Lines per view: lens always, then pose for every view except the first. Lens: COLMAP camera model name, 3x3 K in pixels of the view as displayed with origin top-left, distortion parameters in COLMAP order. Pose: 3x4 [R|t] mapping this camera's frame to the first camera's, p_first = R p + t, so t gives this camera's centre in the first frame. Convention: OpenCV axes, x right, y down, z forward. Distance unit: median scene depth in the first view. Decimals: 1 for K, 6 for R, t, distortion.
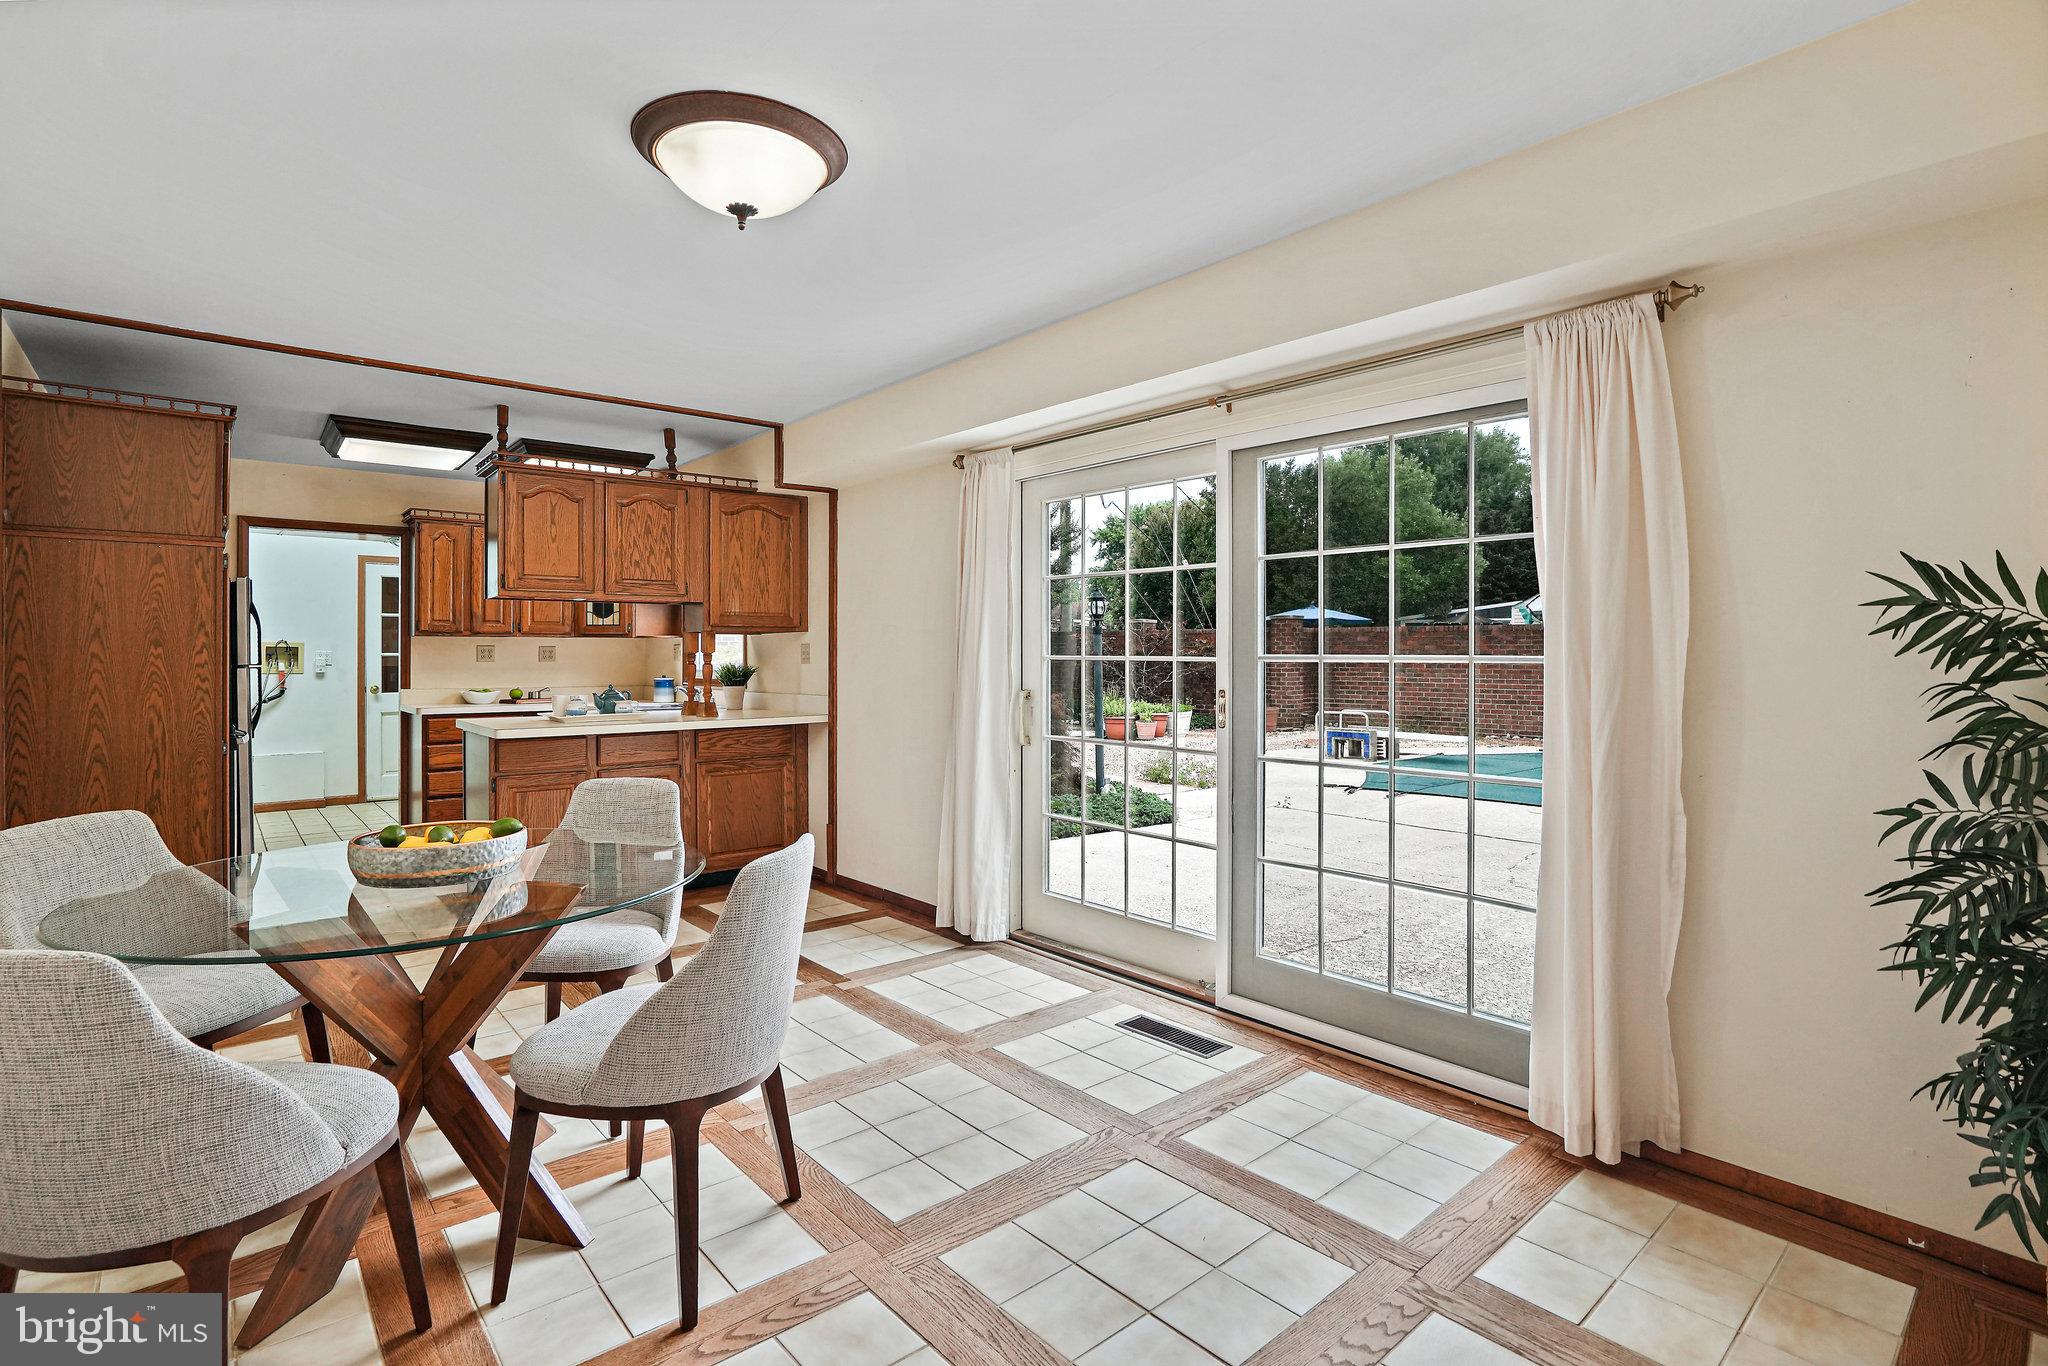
lens RADIAL K [[960.0, 0, 1008.8], [0, 960.0, 650.9], [0, 0, 1]] dist [-0.037931, 0.010212]
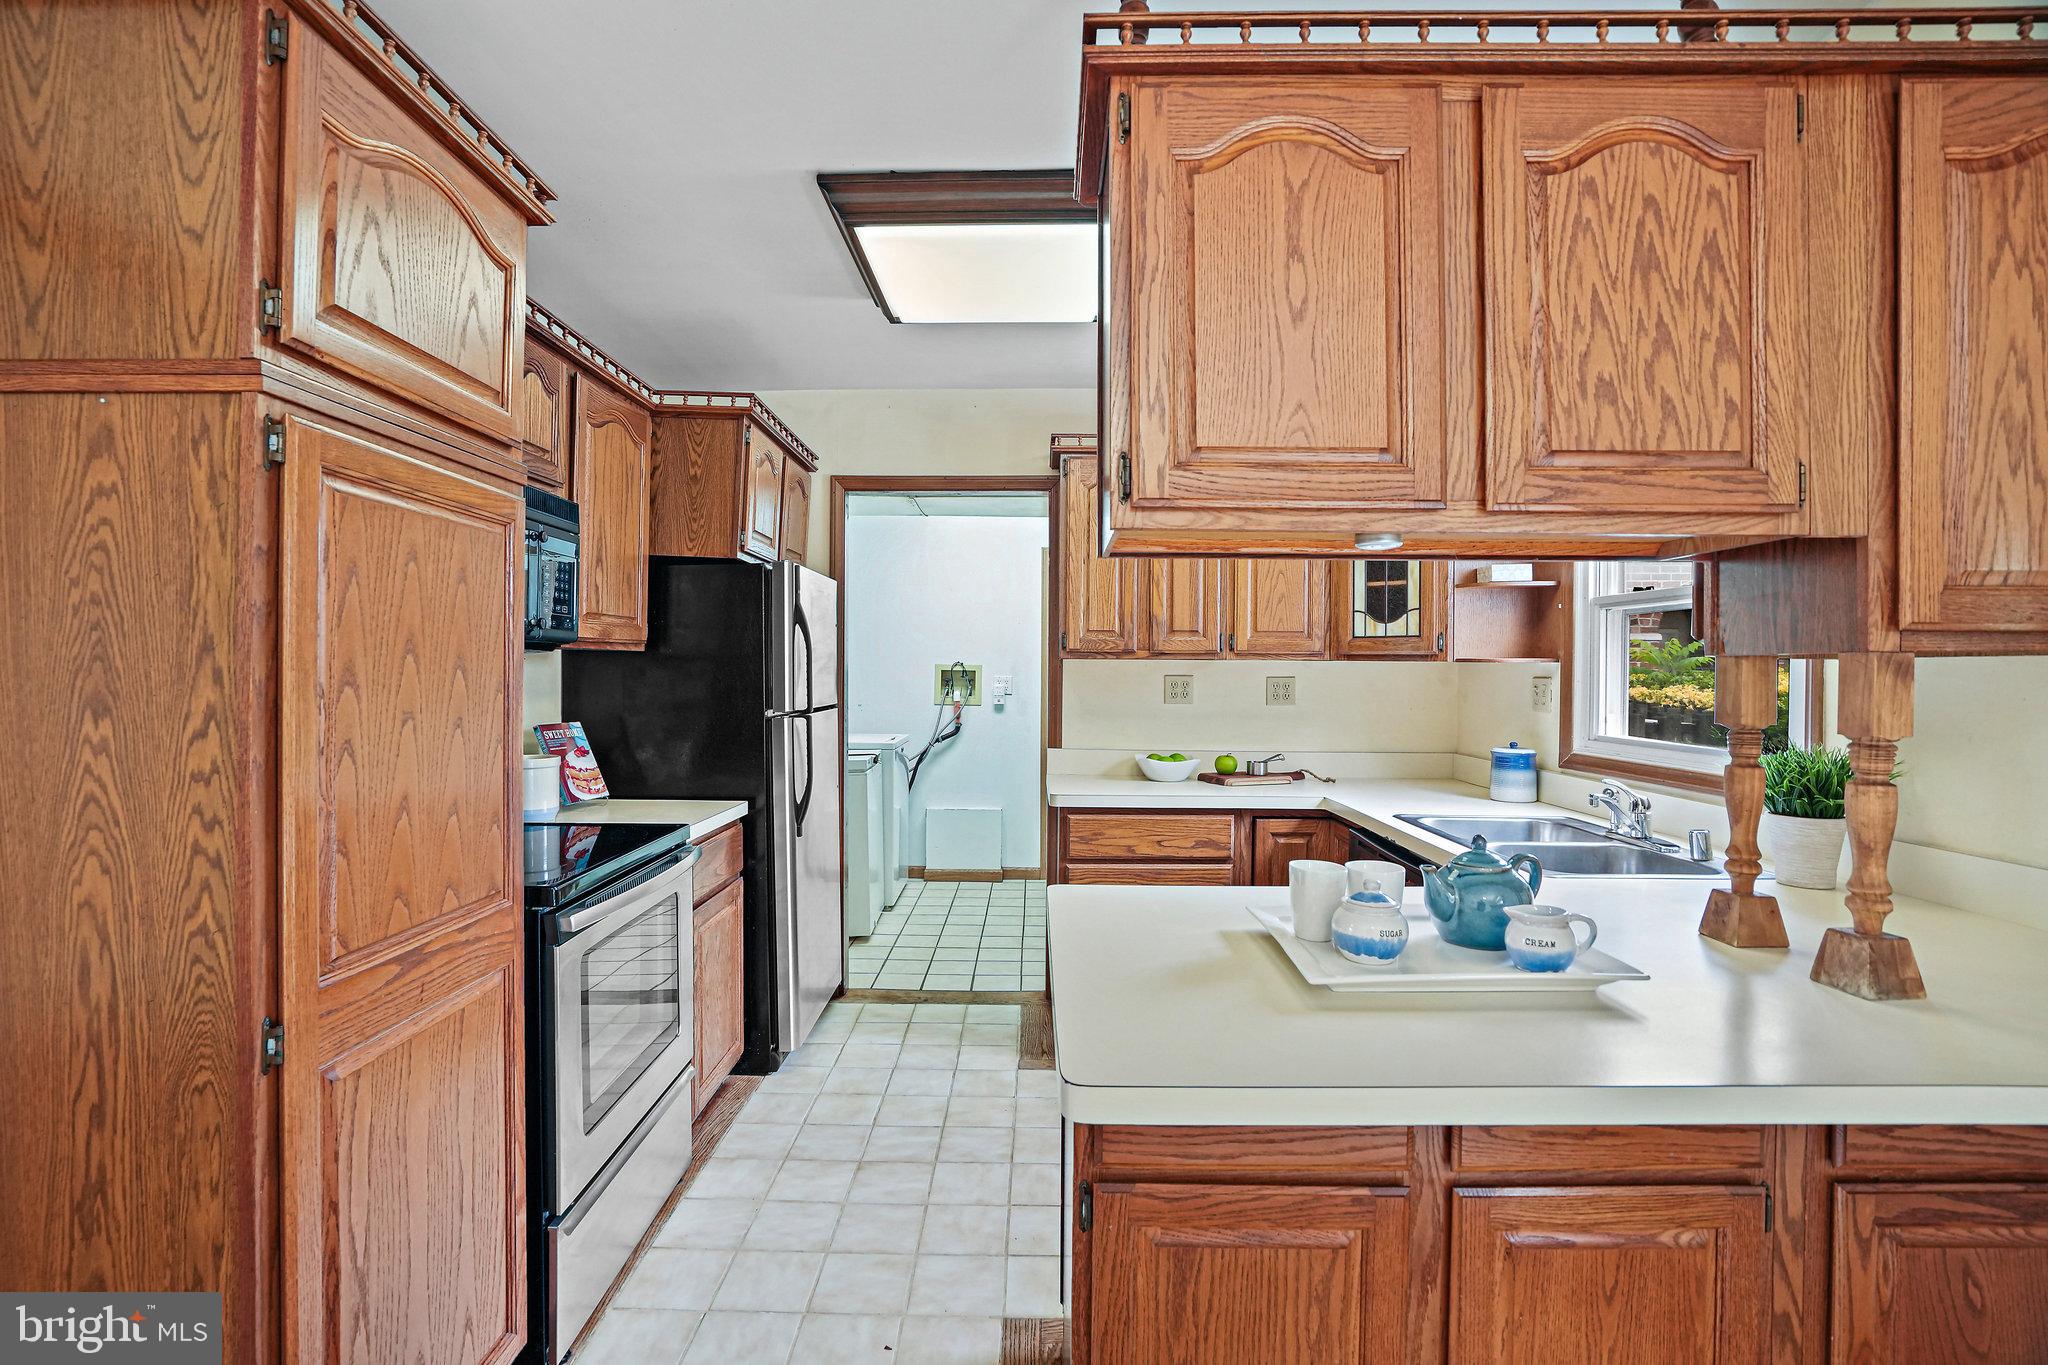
lens RADIAL K [[960.0, 0, 1020.6], [0, 960.0, 673.7], [0, 0, 1]] dist [-0.037931, 0.010212]
pose [[0.752020, 0.011834, -0.659035, -0.335944], [-0.005377, 0.999916, 0.011820, -0.017700], [0.659119, -0.005345, 0.752020, 0.698403]]
